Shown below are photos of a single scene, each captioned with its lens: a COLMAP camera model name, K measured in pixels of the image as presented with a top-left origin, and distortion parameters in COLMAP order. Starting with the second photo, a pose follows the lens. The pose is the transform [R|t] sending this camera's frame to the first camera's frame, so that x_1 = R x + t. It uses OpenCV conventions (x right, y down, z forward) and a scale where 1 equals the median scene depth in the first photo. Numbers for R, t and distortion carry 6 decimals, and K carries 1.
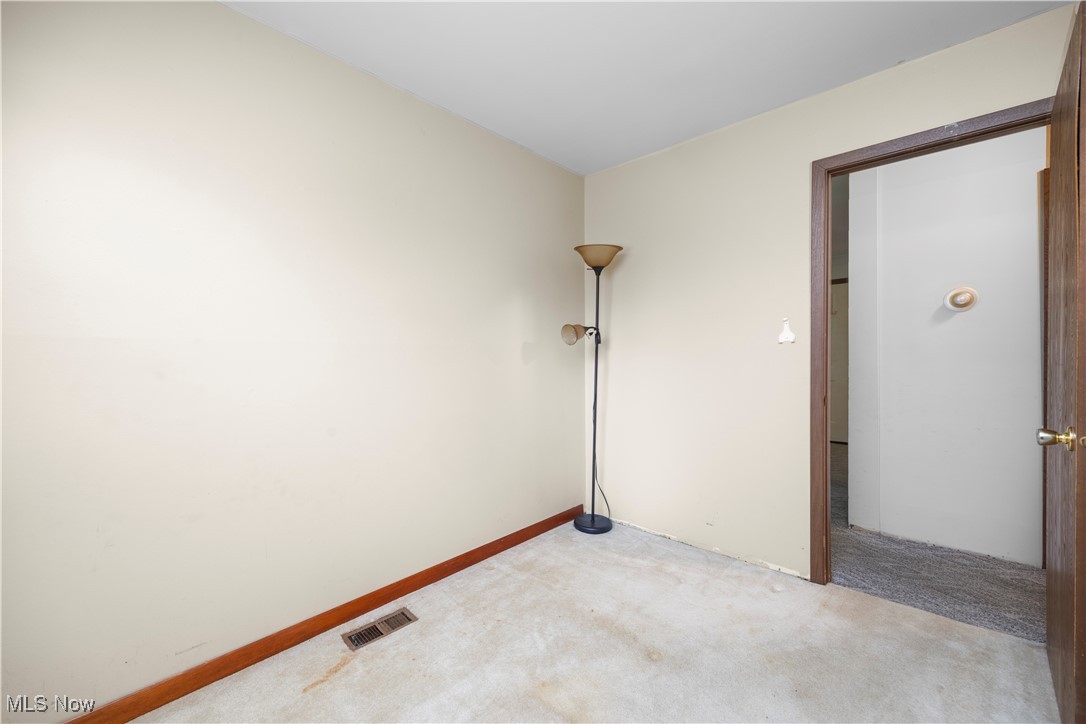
lens RADIAL K [[449.0, 0, 545.2], [0, 449.0, 360.9], [0, 0, 1]] dist [-0.002343, -0.000264]
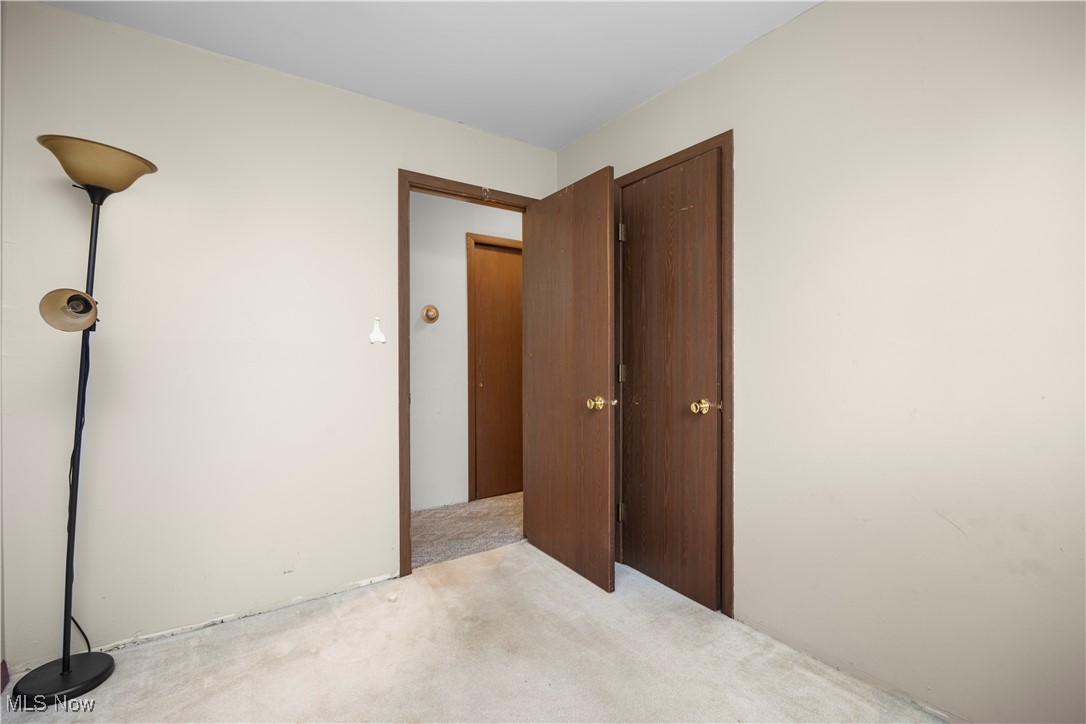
lens RADIAL K [[490.9, 0, 539.9], [0, 490.9, 357.9], [0, 0, 1]] dist [-0.016770, 0.000737]
pose [[0.185474, 0.007082, 0.982624, -0.431755], [0.005695, 0.999949, -0.008282, 0.002769], [-0.982633, 0.007132, 0.185424, 0.458705]]
